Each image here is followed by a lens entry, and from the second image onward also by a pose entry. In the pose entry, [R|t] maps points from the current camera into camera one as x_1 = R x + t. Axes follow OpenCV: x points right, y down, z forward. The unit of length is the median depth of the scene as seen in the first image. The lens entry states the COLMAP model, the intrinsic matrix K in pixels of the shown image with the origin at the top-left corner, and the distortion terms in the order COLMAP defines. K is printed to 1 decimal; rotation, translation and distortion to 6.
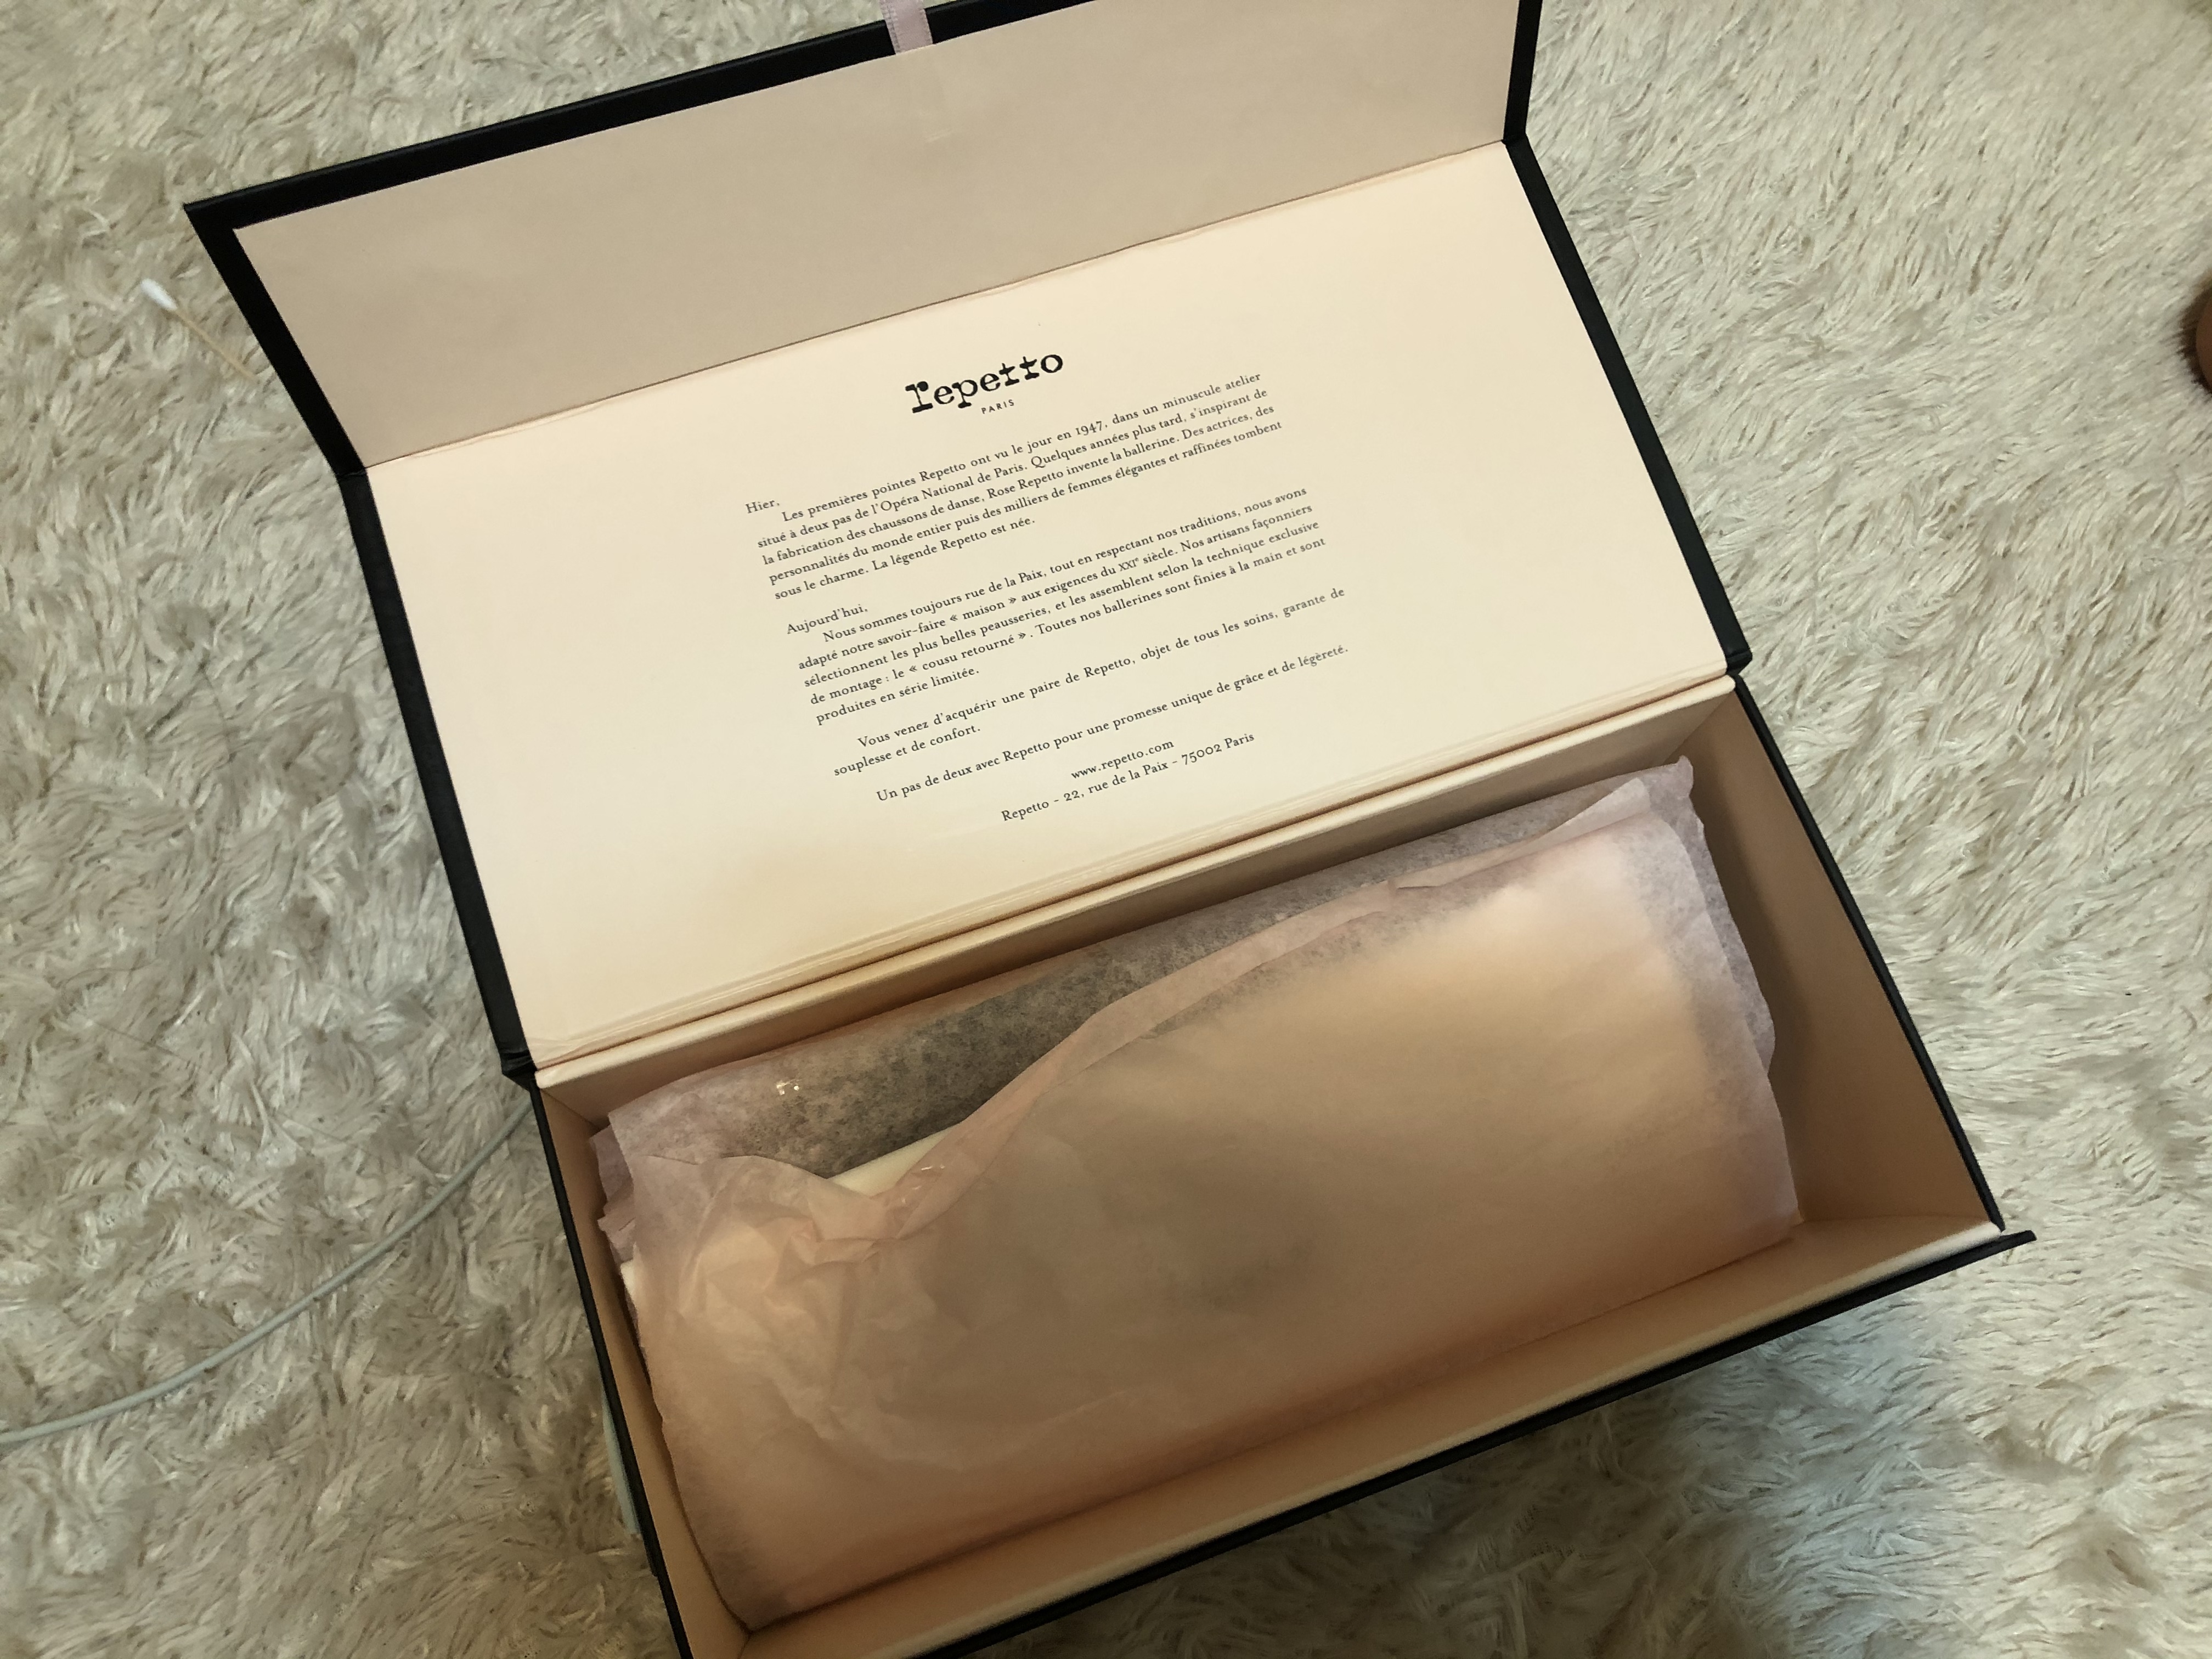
lens RADIAL K [[1798.1, 0, 1106.0], [0, 1798.1, 829.5], [0, 0, 1]] dist [0.019809, -0.006922]
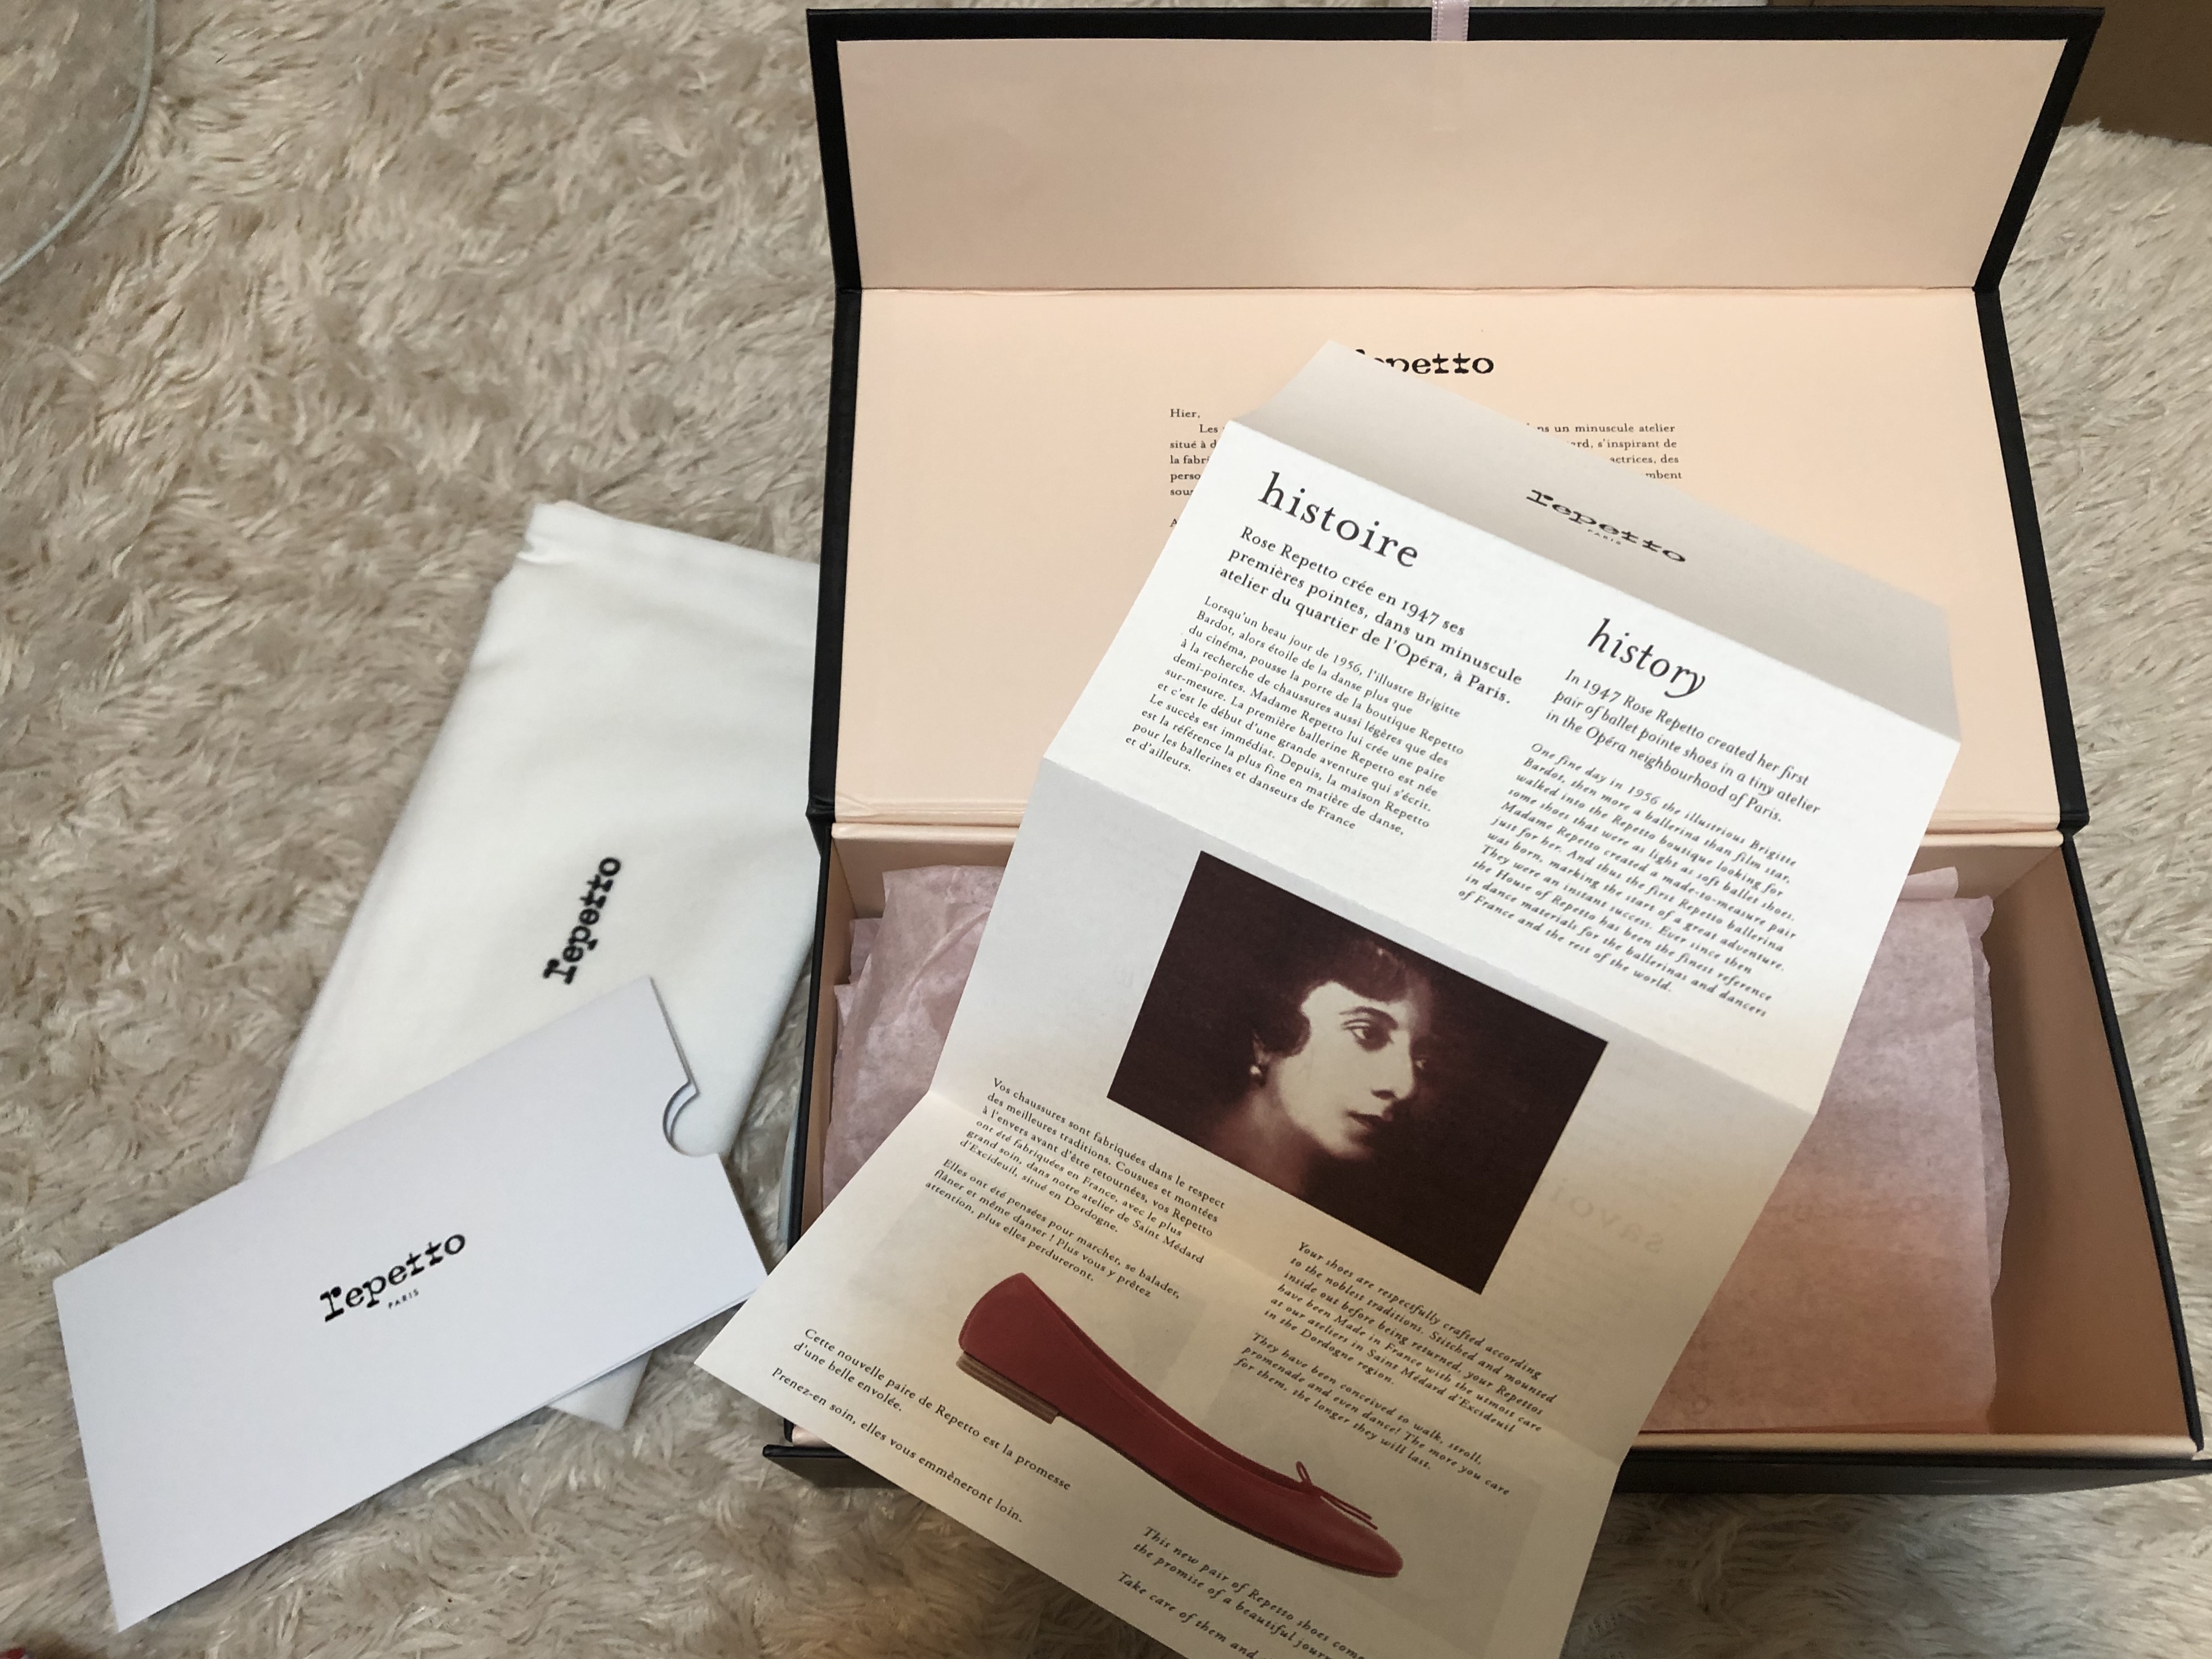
lens RADIAL K [[1854.2, 0, 1106.2], [0, 1854.2, 821.3], [0, 0, 1]] dist [-0.044351, 0.103054]
pose [[0.941837, 0.292625, -0.165267, 0.016354], [-0.307753, 0.948560, -0.074311, 0.123705], [0.135021, 0.120850, 0.983445, -0.056263]]
